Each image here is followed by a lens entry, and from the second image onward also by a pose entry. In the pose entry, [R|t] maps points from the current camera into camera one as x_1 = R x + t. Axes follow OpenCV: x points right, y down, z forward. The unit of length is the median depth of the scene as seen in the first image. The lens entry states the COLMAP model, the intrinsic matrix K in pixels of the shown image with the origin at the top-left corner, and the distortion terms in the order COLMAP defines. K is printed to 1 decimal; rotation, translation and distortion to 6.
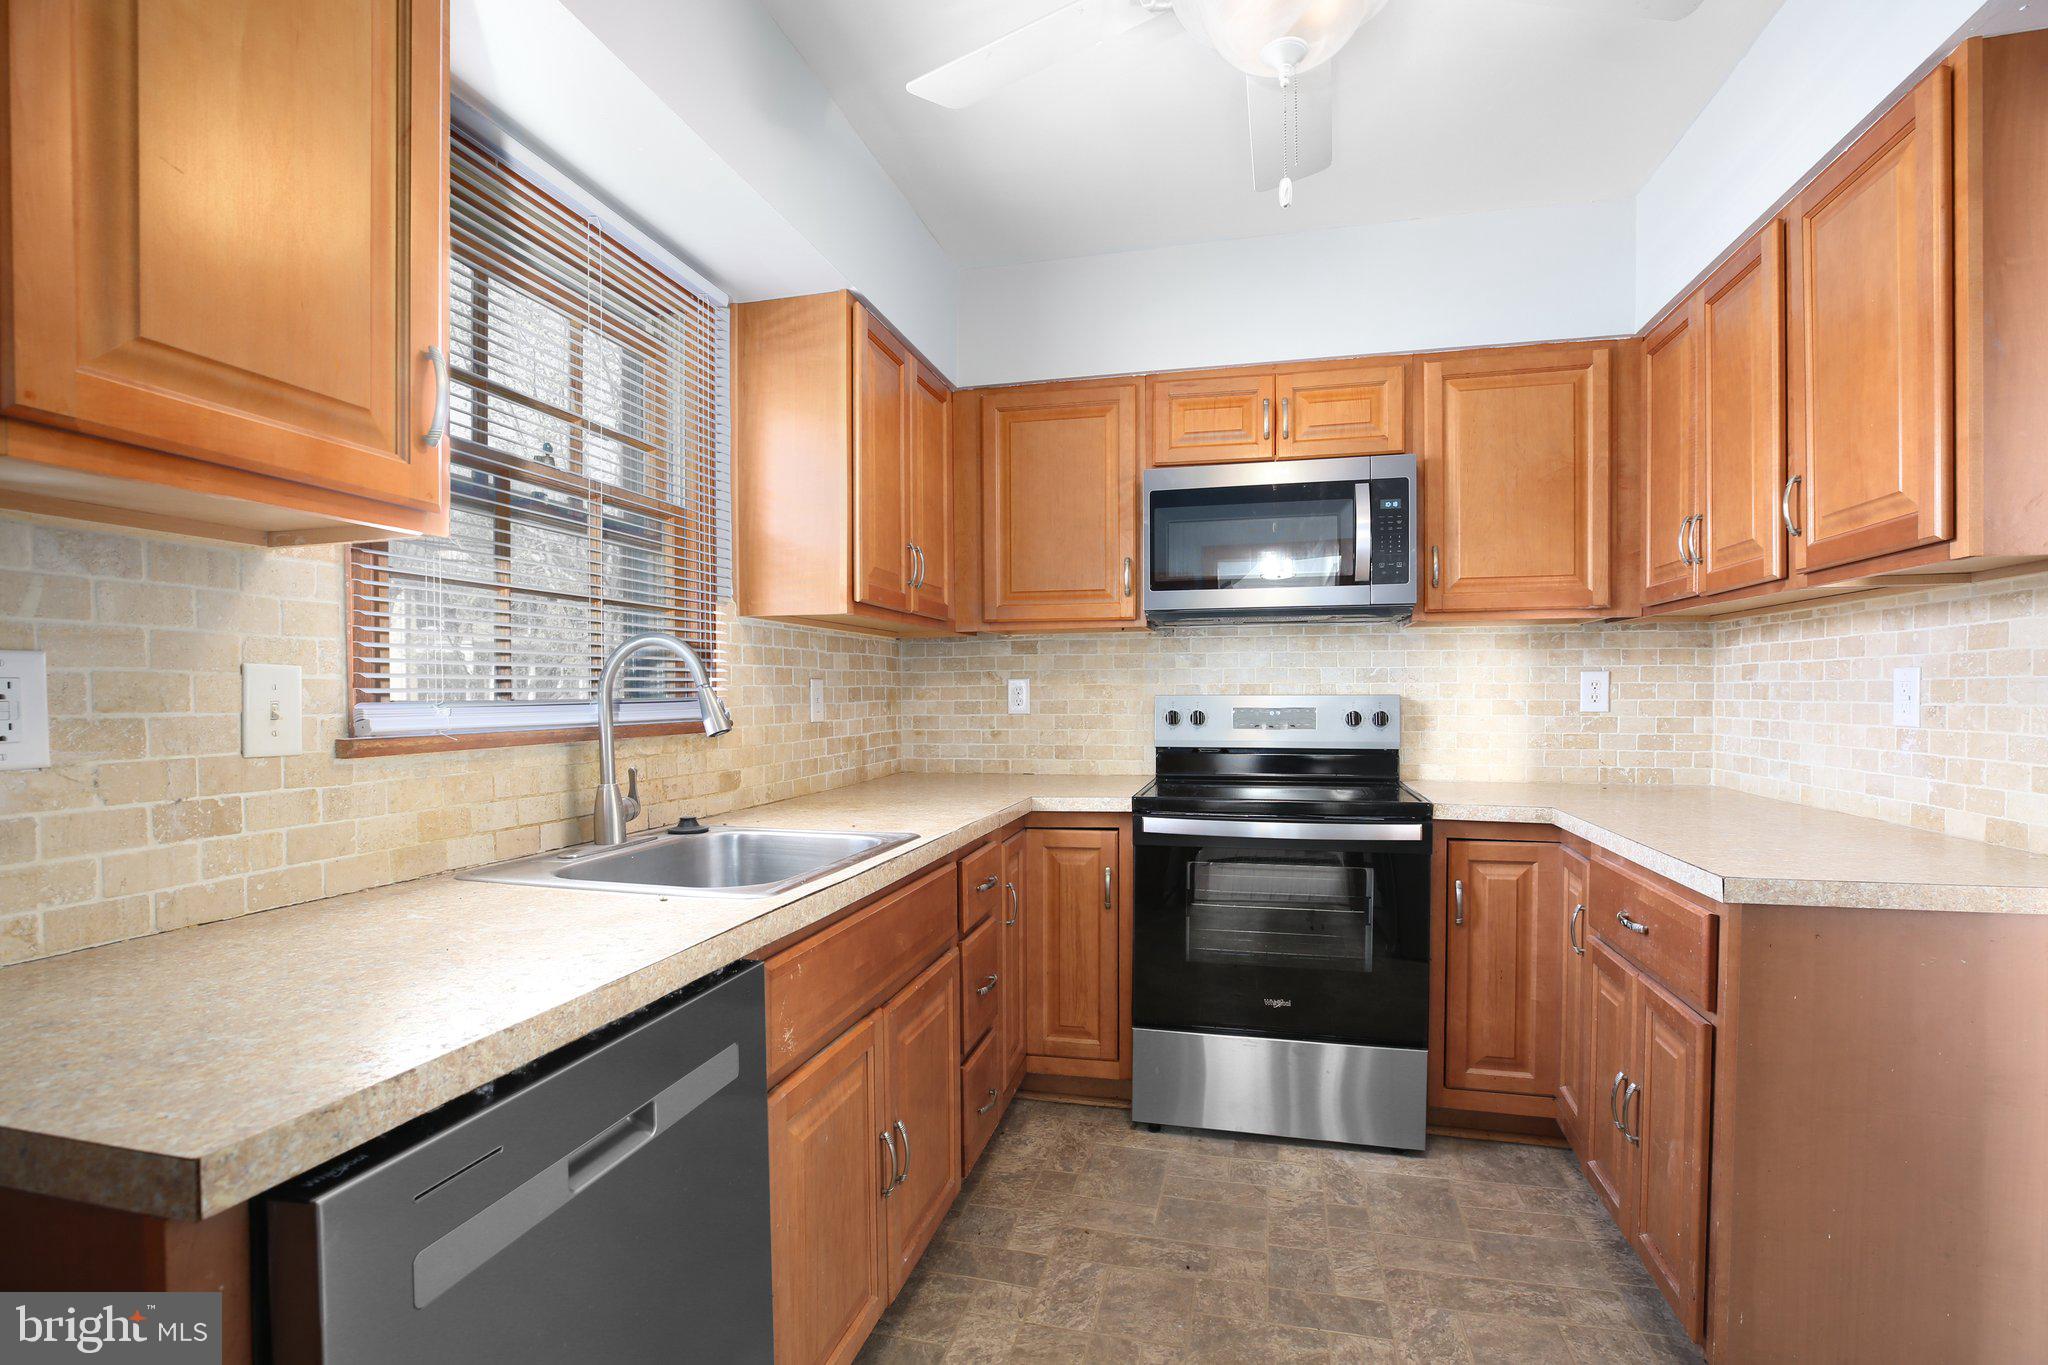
lens RADIAL K [[944.7, 0, 1029.1], [0, 944.7, 748.0], [0, 0, 1]] dist [-0.018075, 0.005087]
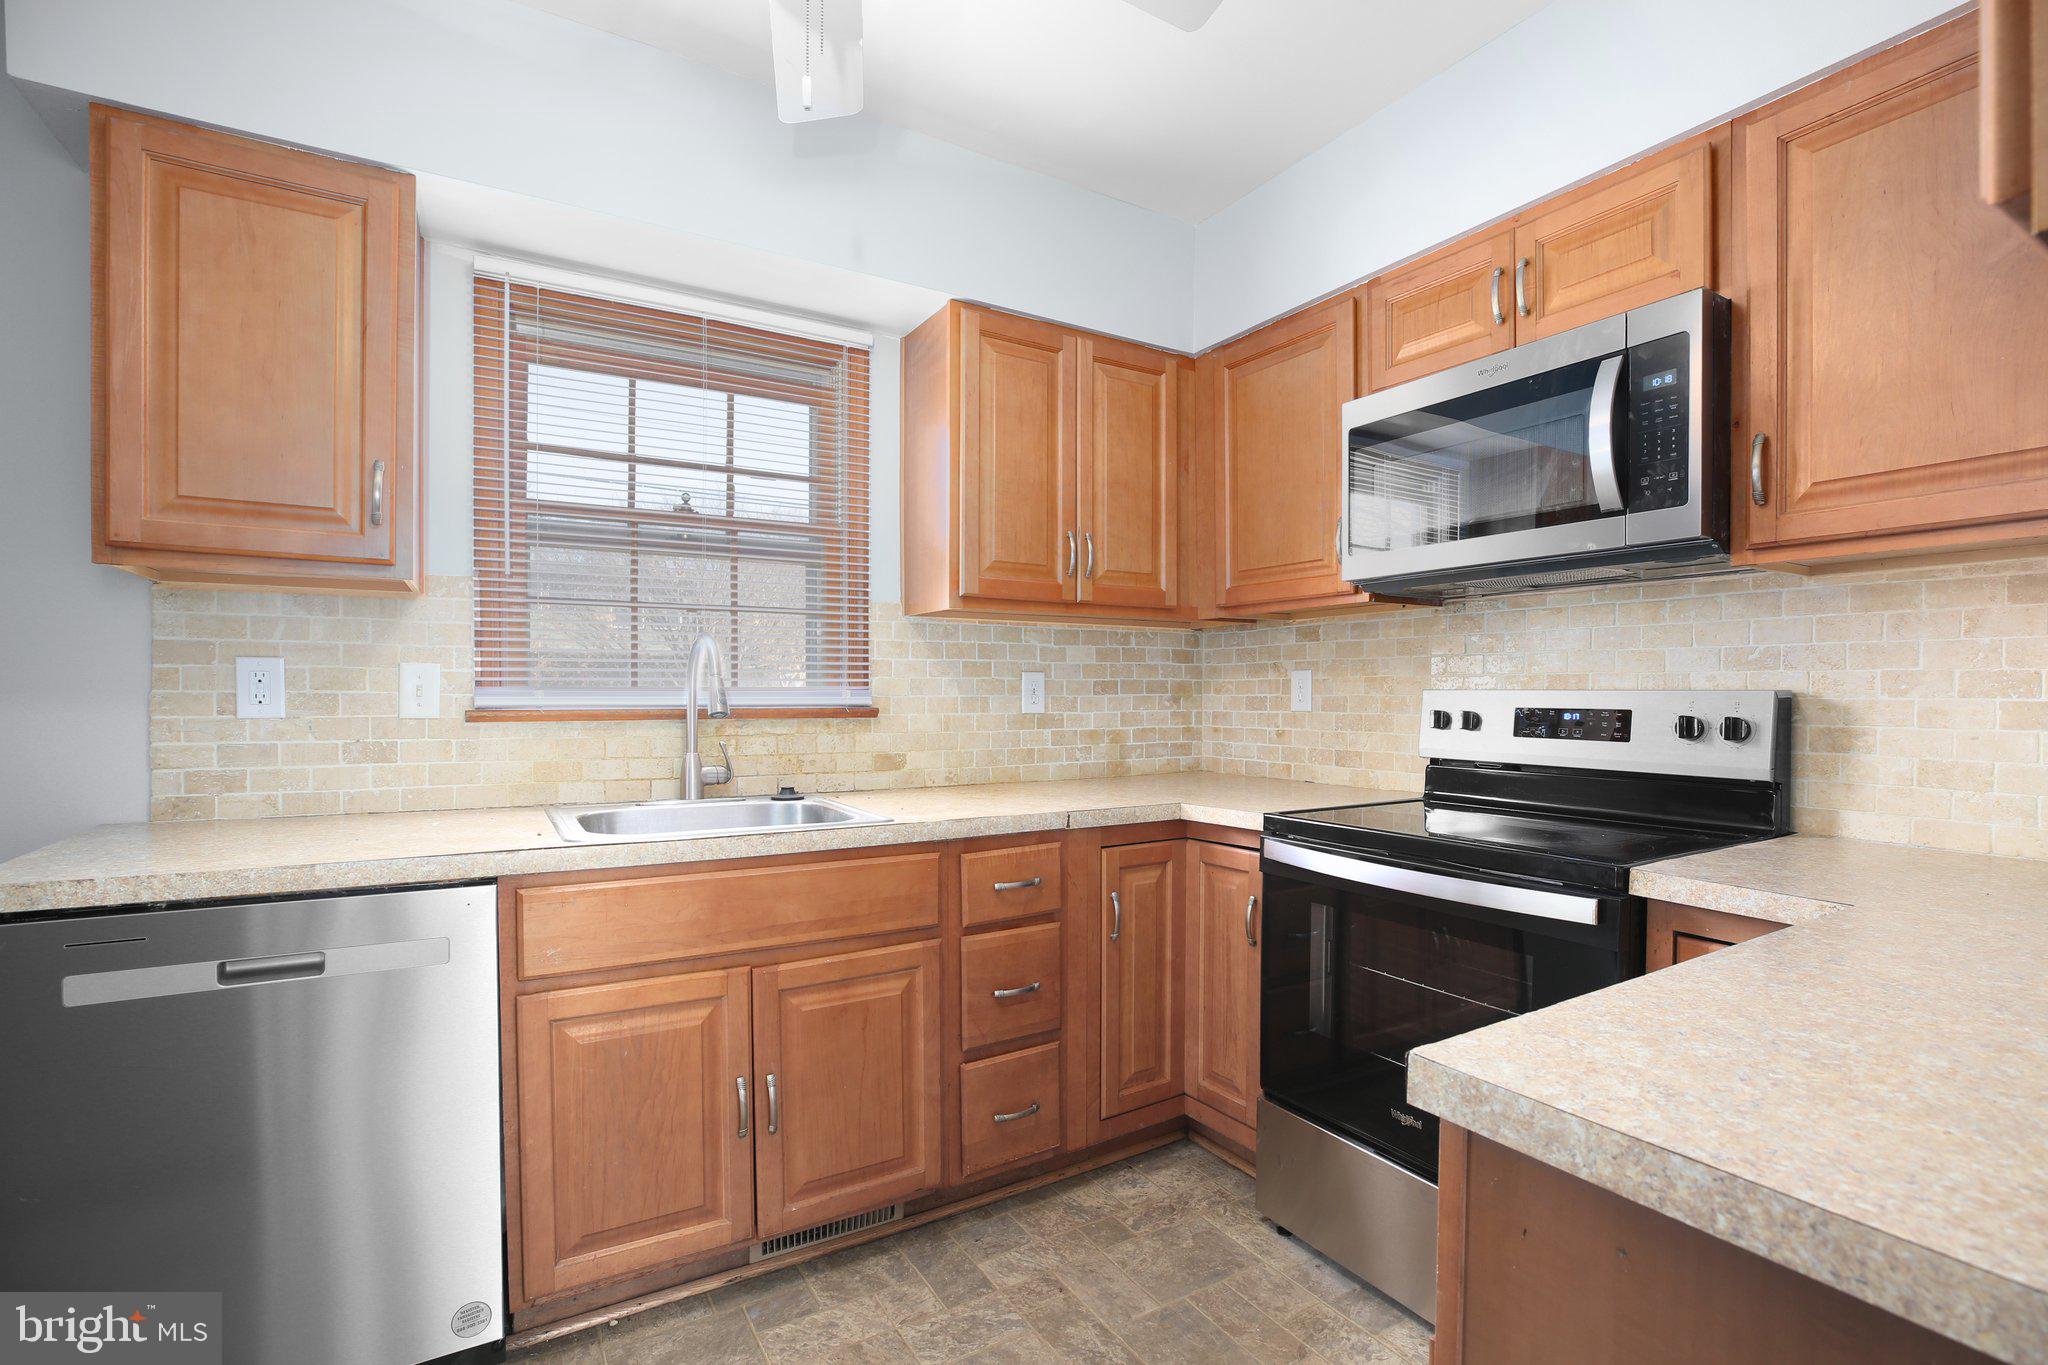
lens RADIAL K [[944.7, 0, 1020.1], [0, 944.7, 737.7], [0, 0, 1]] dist [-0.018075, 0.005087]
pose [[0.707696, 0.040367, -0.705363, 0.523960], [-0.046879, 0.998849, 0.010130, -0.011201], [0.704960, 0.025897, 0.708774, 0.270187]]
